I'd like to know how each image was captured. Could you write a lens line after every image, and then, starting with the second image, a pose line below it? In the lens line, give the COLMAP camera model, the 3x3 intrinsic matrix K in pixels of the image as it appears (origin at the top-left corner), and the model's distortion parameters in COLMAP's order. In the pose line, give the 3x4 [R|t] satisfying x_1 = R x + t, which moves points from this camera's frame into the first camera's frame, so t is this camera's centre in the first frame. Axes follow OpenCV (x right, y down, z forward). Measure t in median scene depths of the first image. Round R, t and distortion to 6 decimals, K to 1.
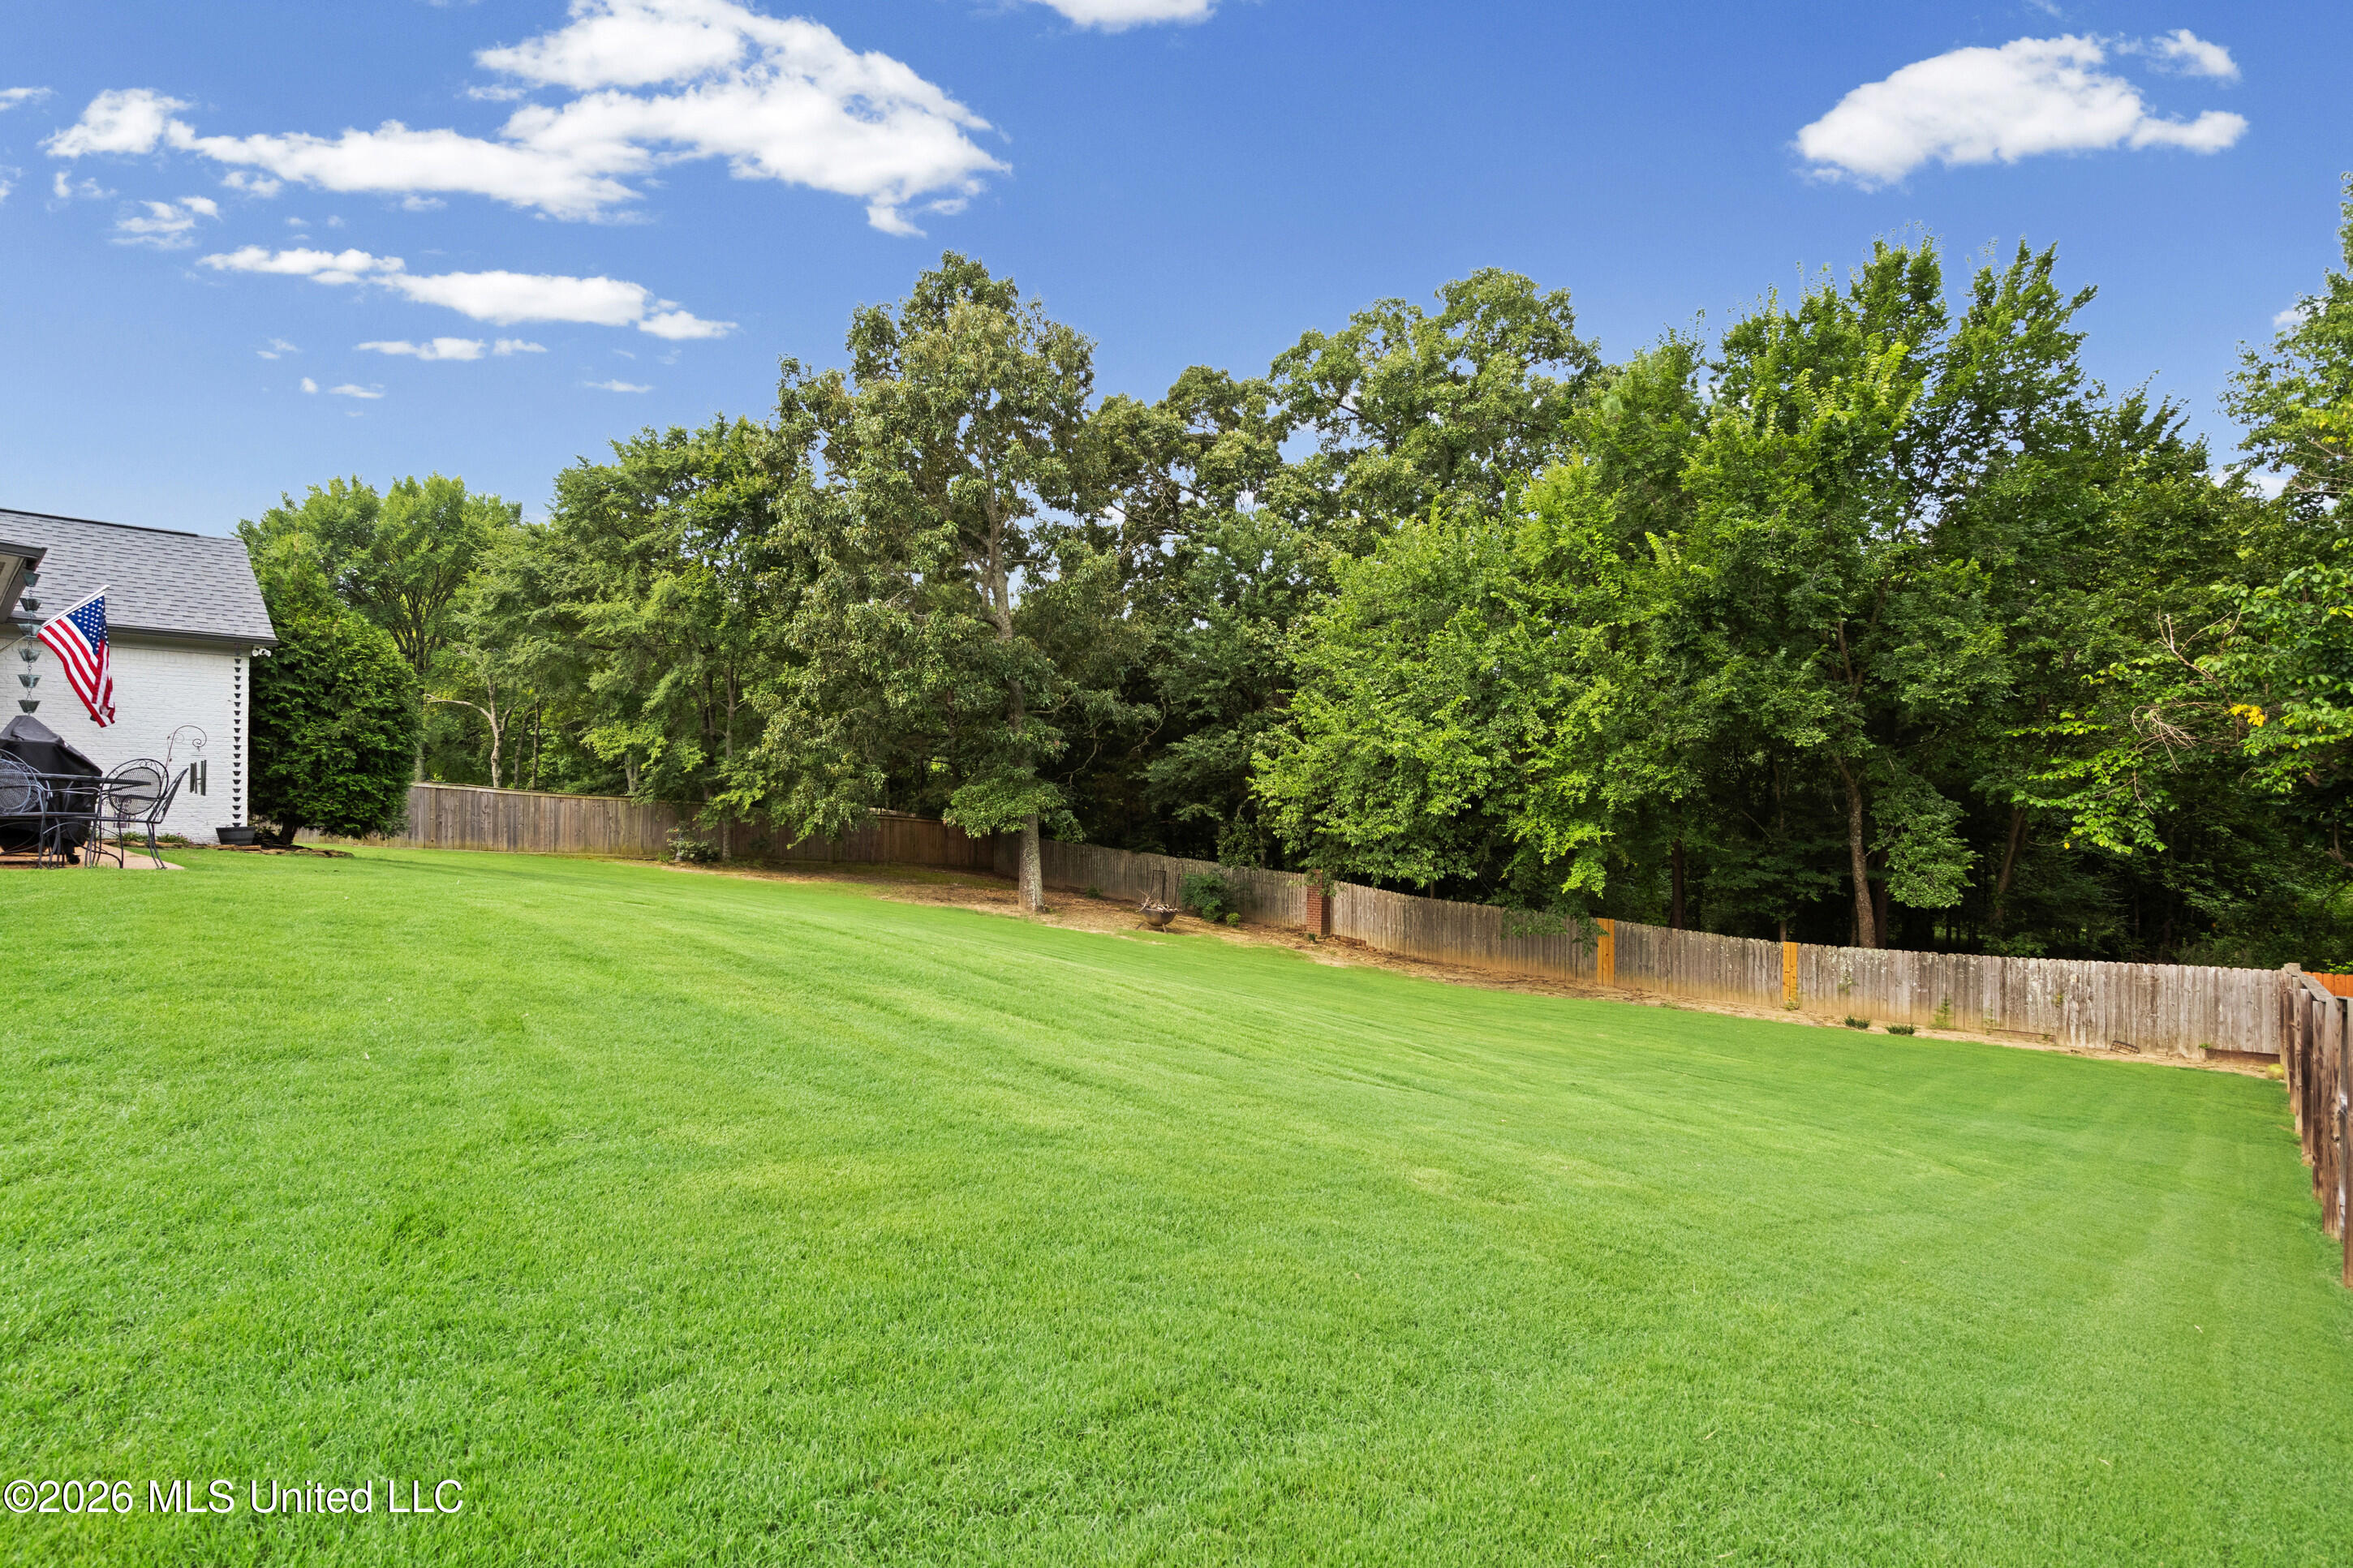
lens RADIAL K [[1162.6, 0, 1177.2], [0, 1162.6, 795.7], [0, 0, 1]] dist [0.006217, -0.000075]
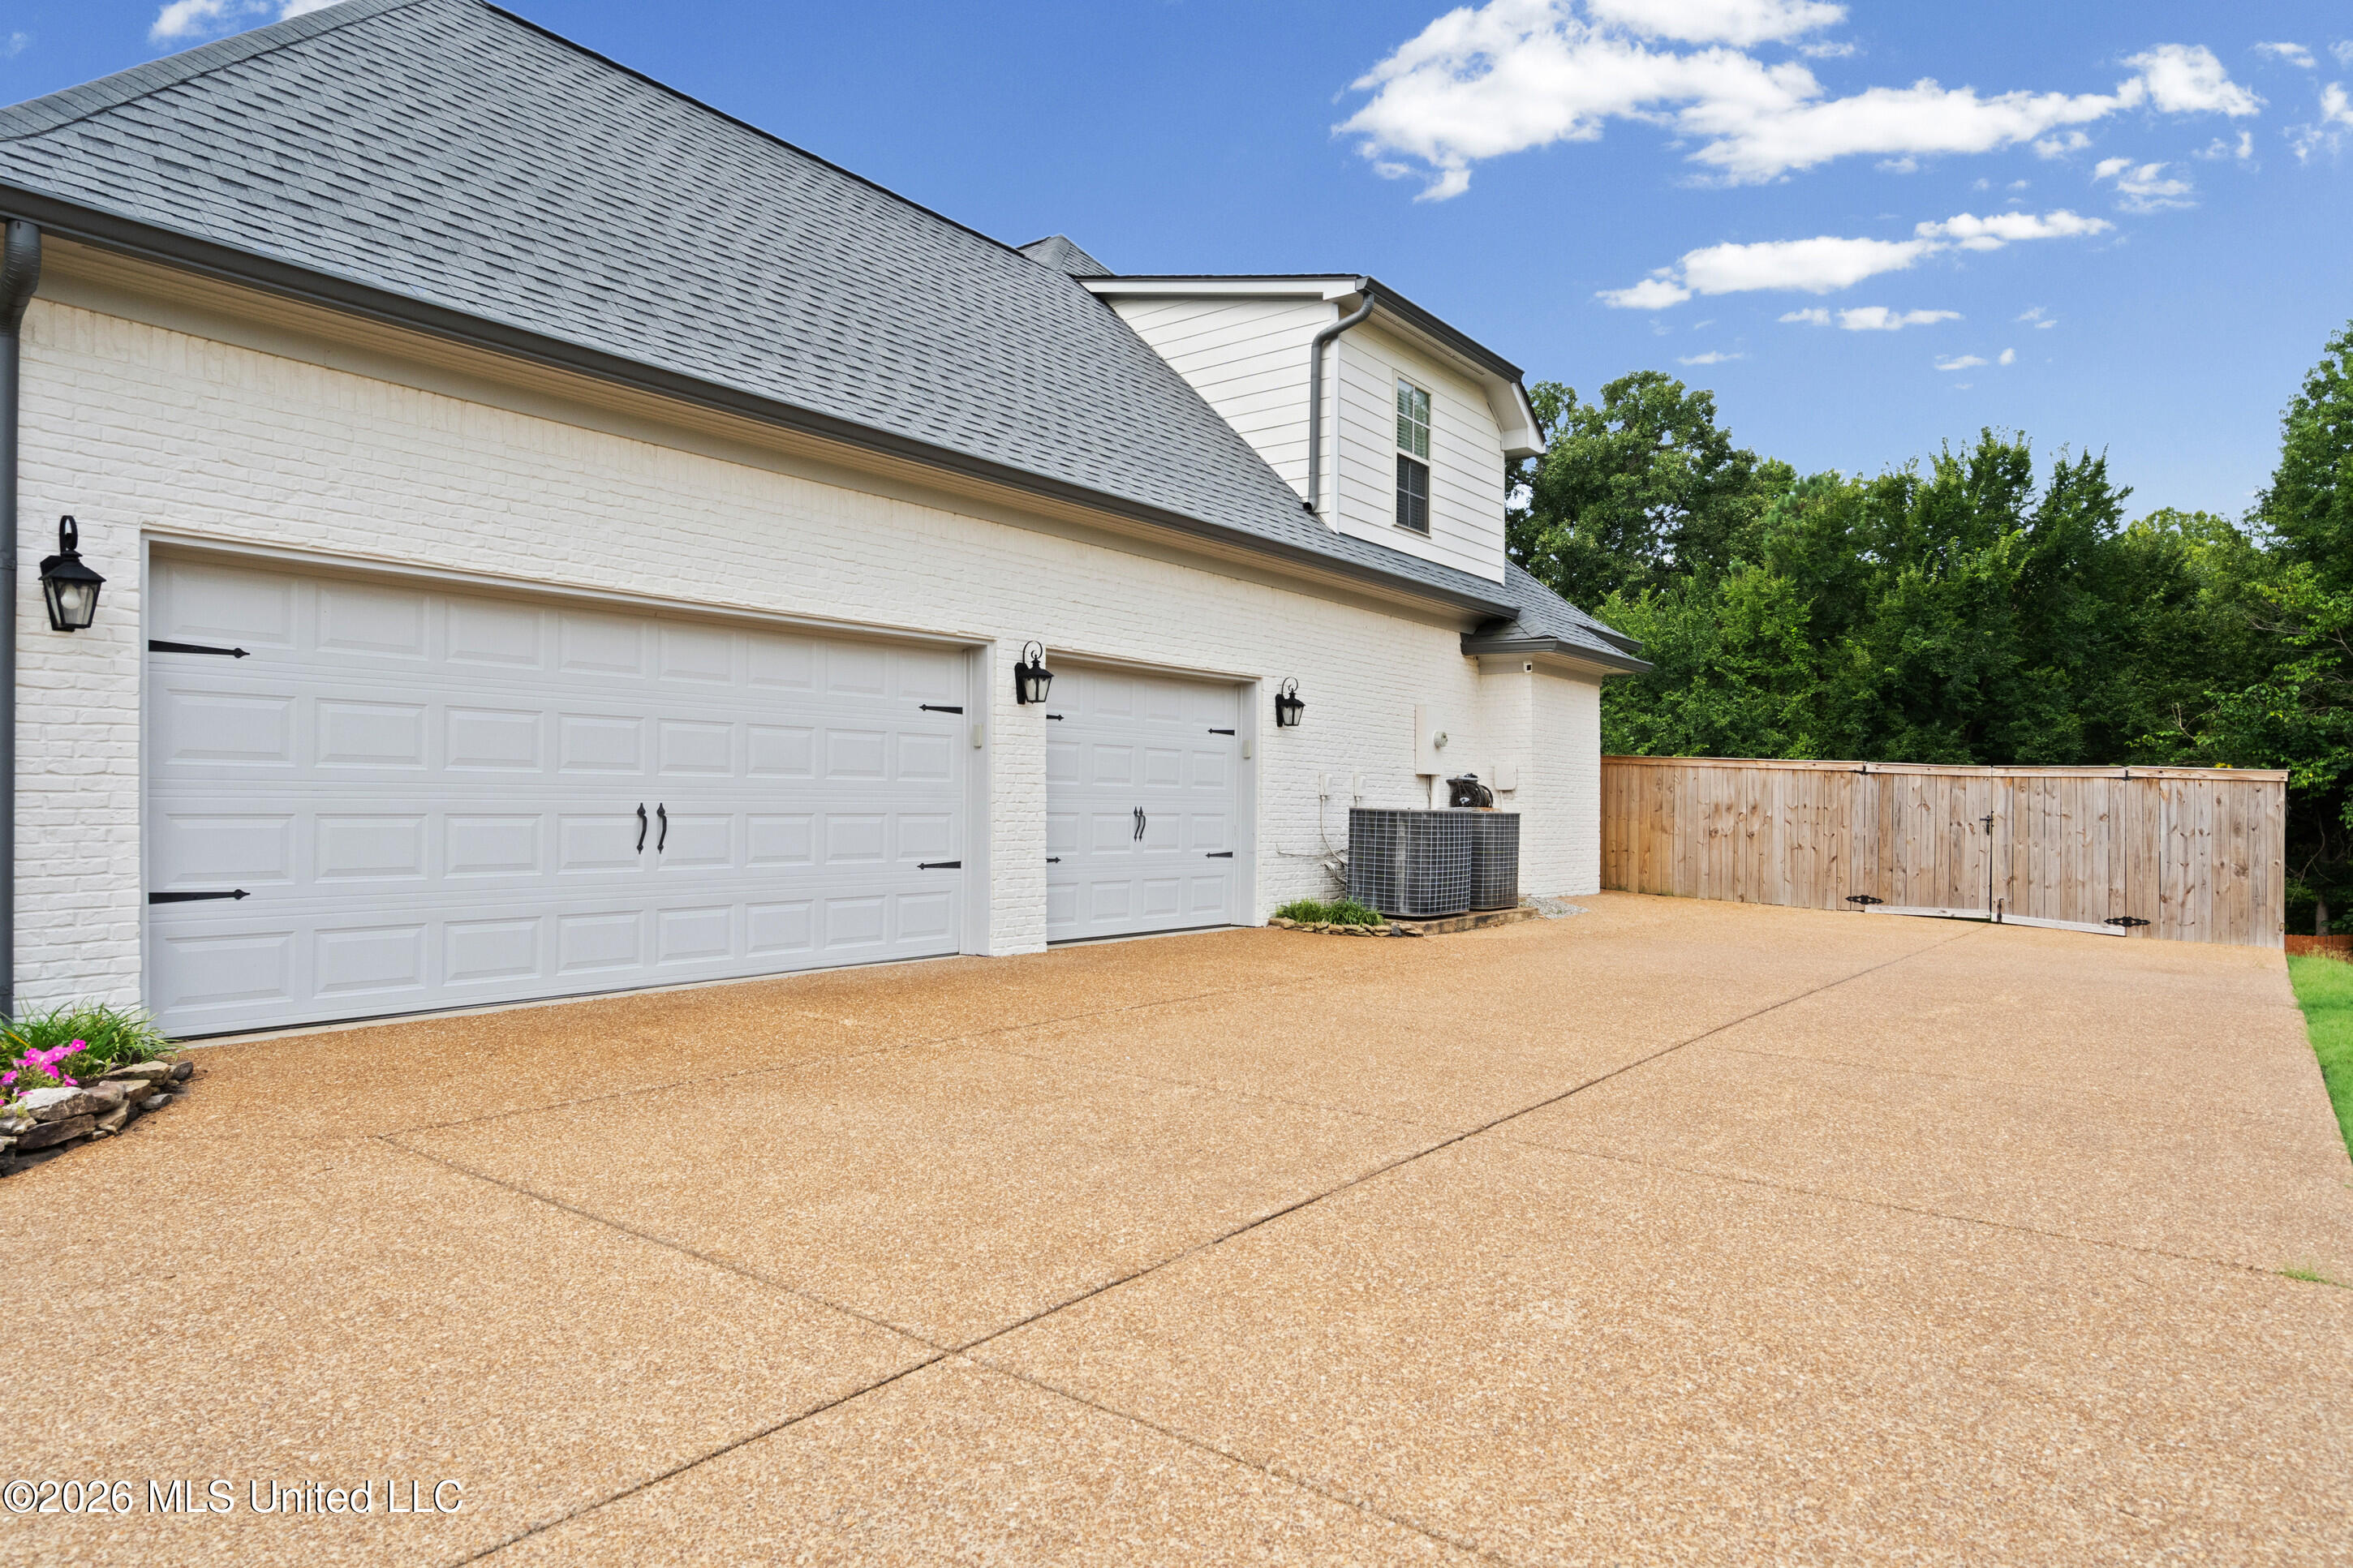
lens RADIAL K [[1379.5, 0, 1175.2], [0, 1379.5, 784.5], [0, 0, 1]] dist [-0.004273, 0.000166]
pose [[0.996472, 0.007719, 0.083565, -0.593807], [-0.007268, 0.999957, -0.005696, -0.027633], [-0.083605, 0.005069, 0.996486, -0.668619]]
